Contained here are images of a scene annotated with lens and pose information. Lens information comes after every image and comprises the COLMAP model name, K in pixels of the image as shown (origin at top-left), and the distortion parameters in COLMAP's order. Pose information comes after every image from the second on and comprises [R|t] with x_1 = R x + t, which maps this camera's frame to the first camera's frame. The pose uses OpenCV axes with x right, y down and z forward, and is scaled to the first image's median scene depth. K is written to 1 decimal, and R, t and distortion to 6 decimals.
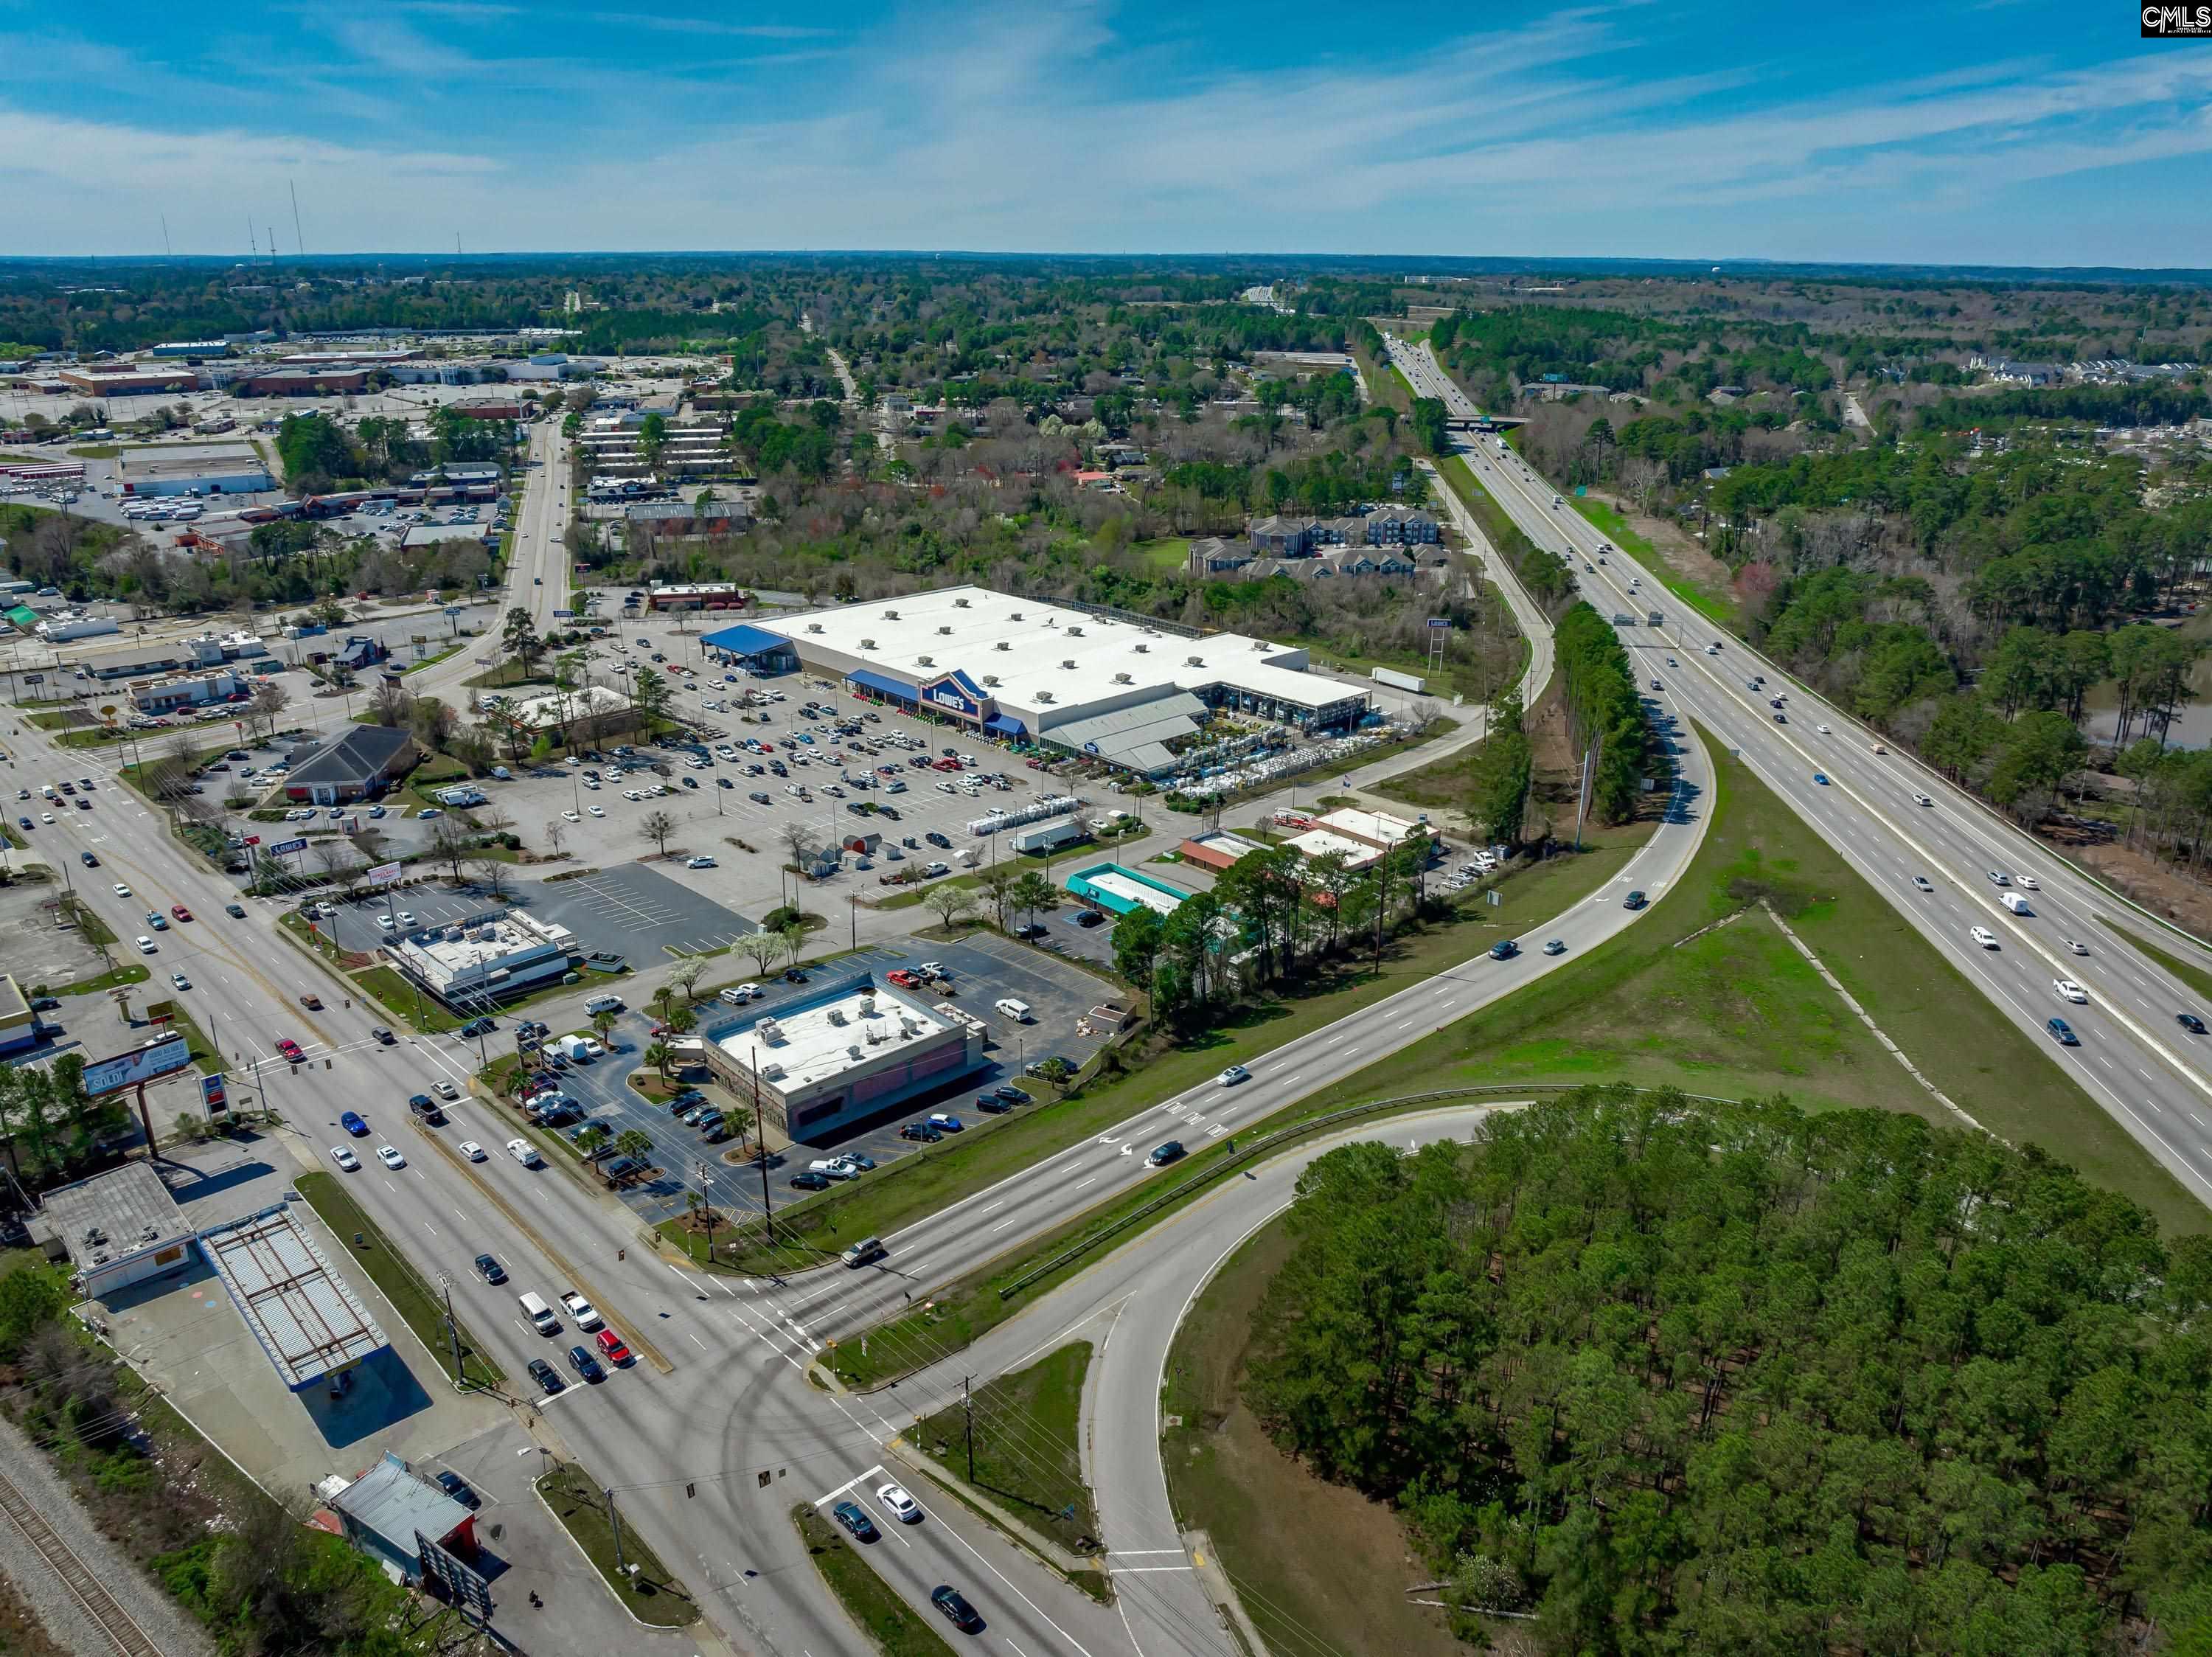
lens RADIAL K [[1560.4, 0, 1106.7], [0, 1560.4, 805.6], [0, 0, 1]] dist [-0.034894, -0.001418]
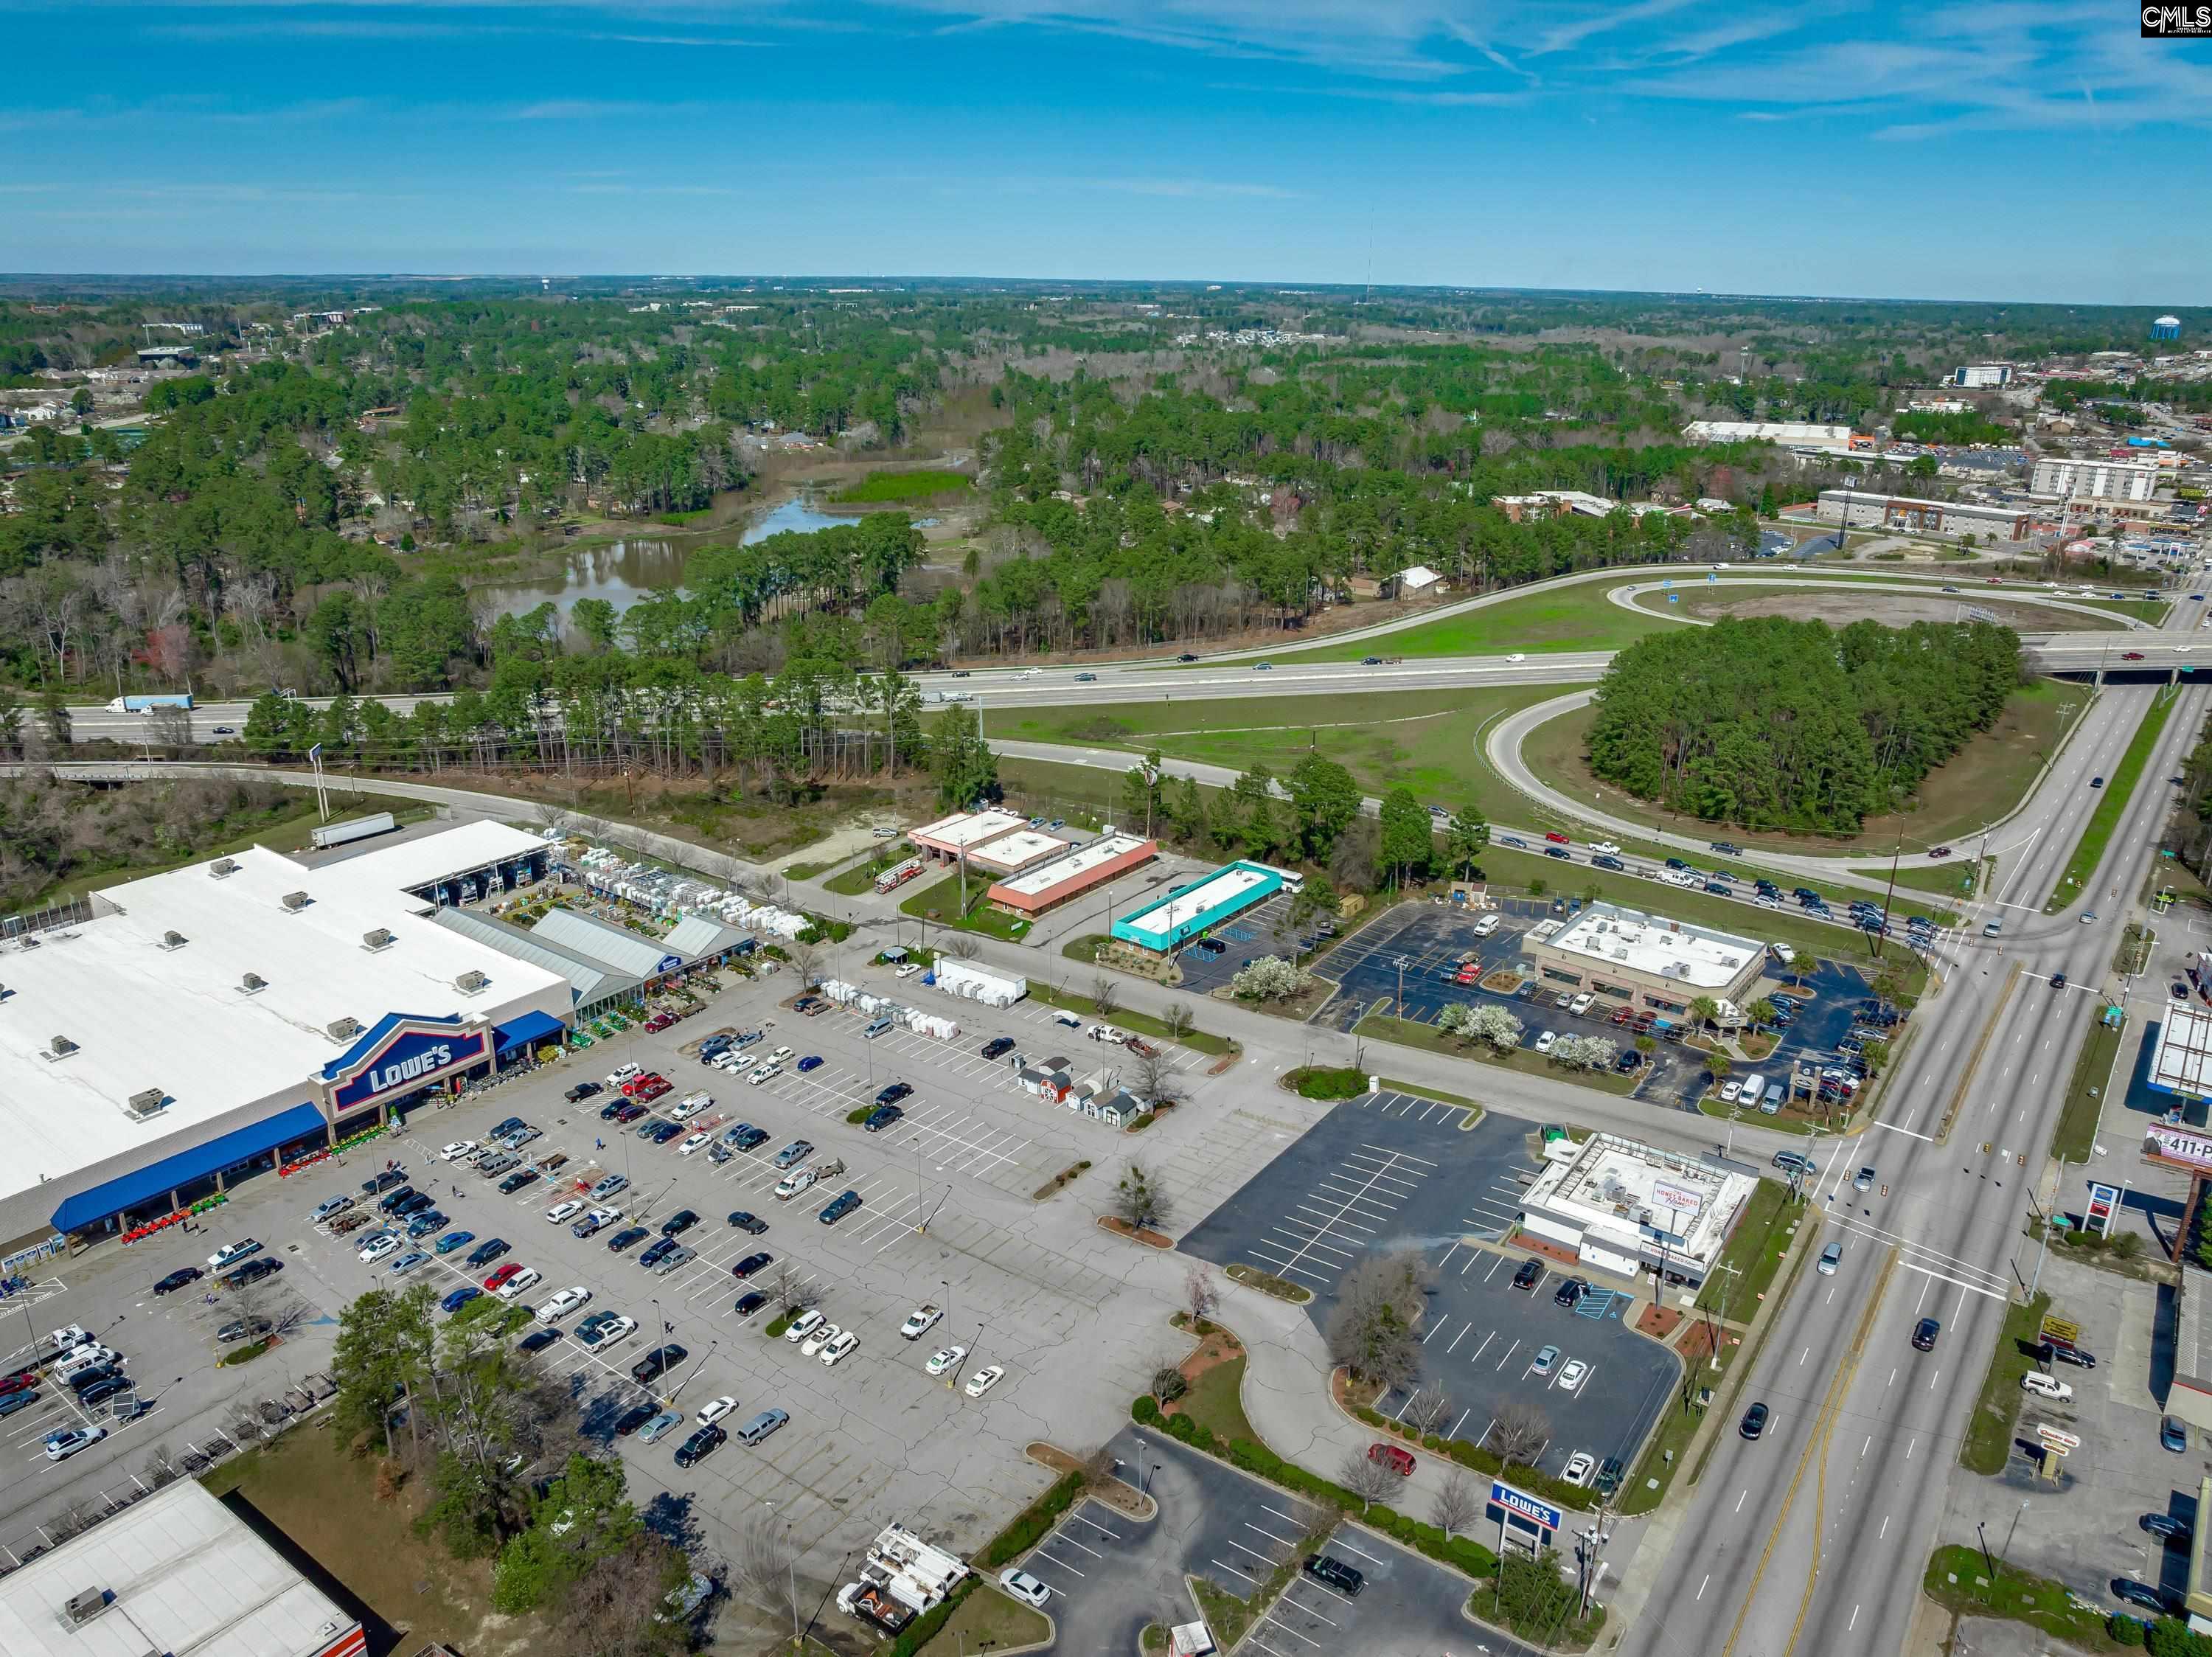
lens RADIAL K [[1560.4, 0, 1106.7], [0, 1560.4, 805.6], [0, 0, 1]] dist [-0.034894, -0.001418]
pose [[-0.165227, -0.323818, 0.931581, -0.694754], [0.319834, 0.875924, 0.361198, -0.298841], [-0.932956, 0.357630, -0.041158, 0.832996]]
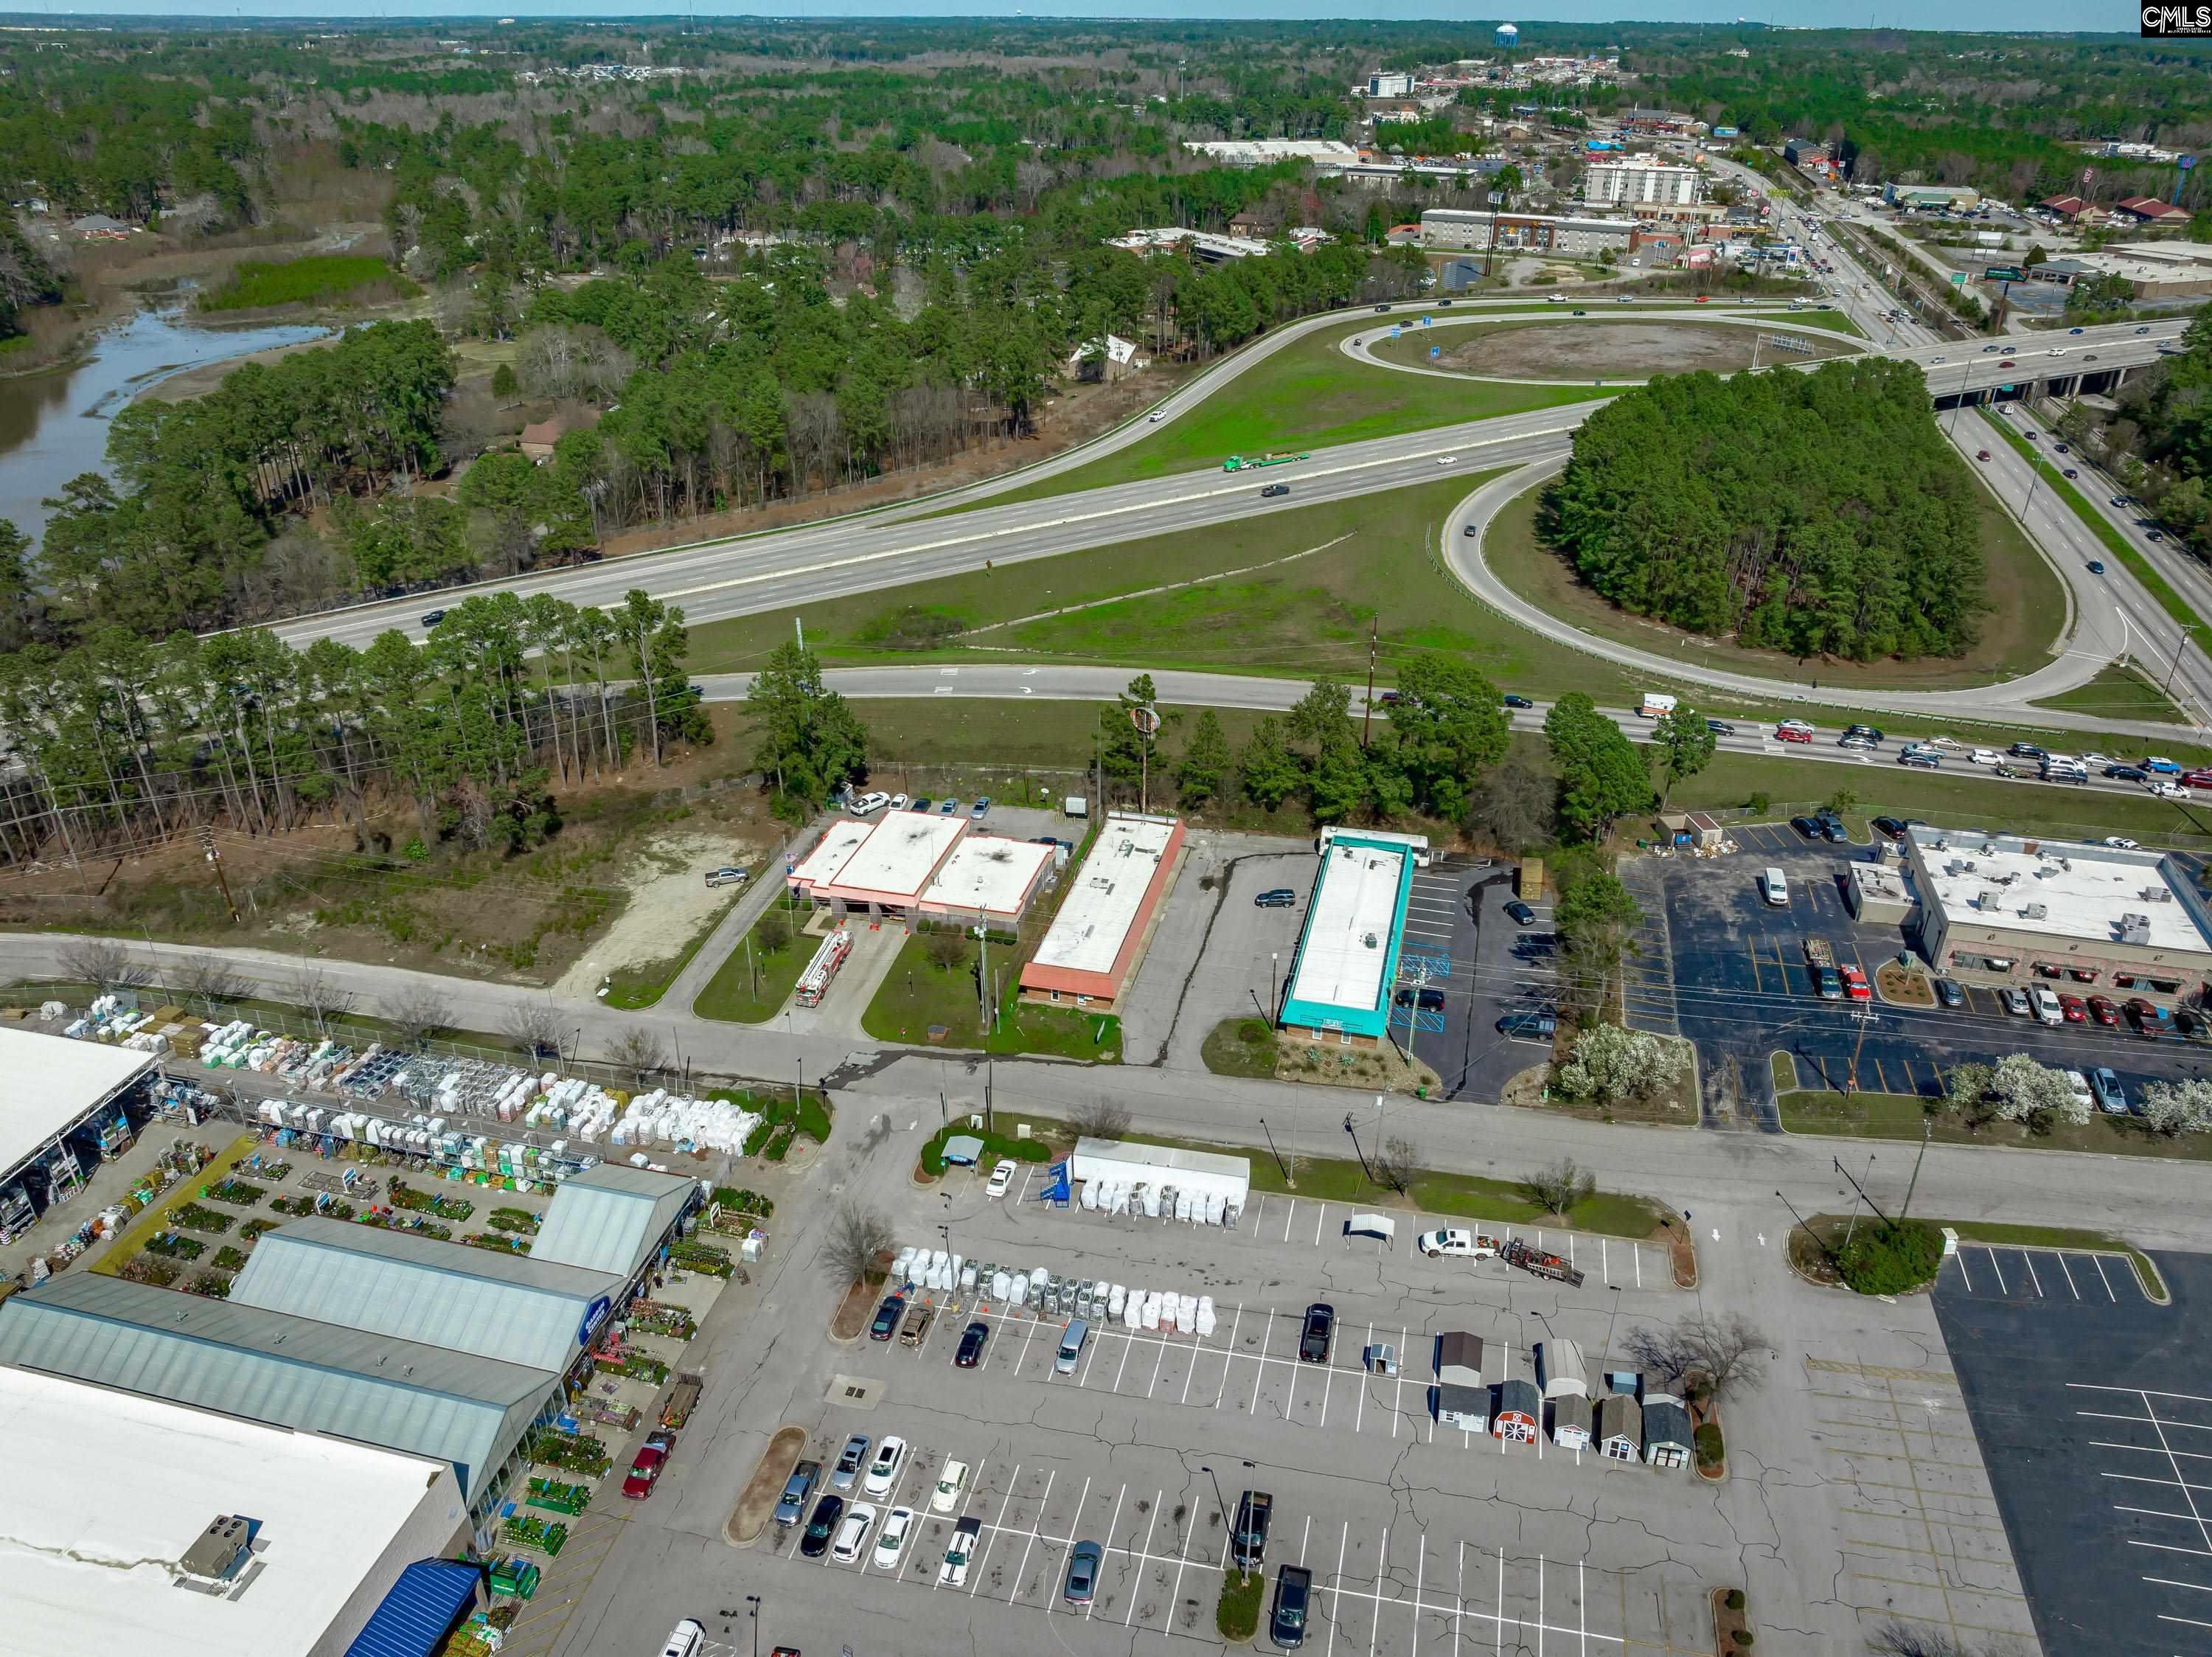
lens RADIAL K [[1566.3, 0, 1104.6], [0, 1566.3, 802.9], [0, 0, 1]] dist [-0.045640, 0.009383]
pose [[-0.542939, -0.388814, 0.744339, -0.294218], [0.274906, 0.755229, 0.595026, -0.308075], [-0.793501, 0.527686, -0.303156, 0.971913]]
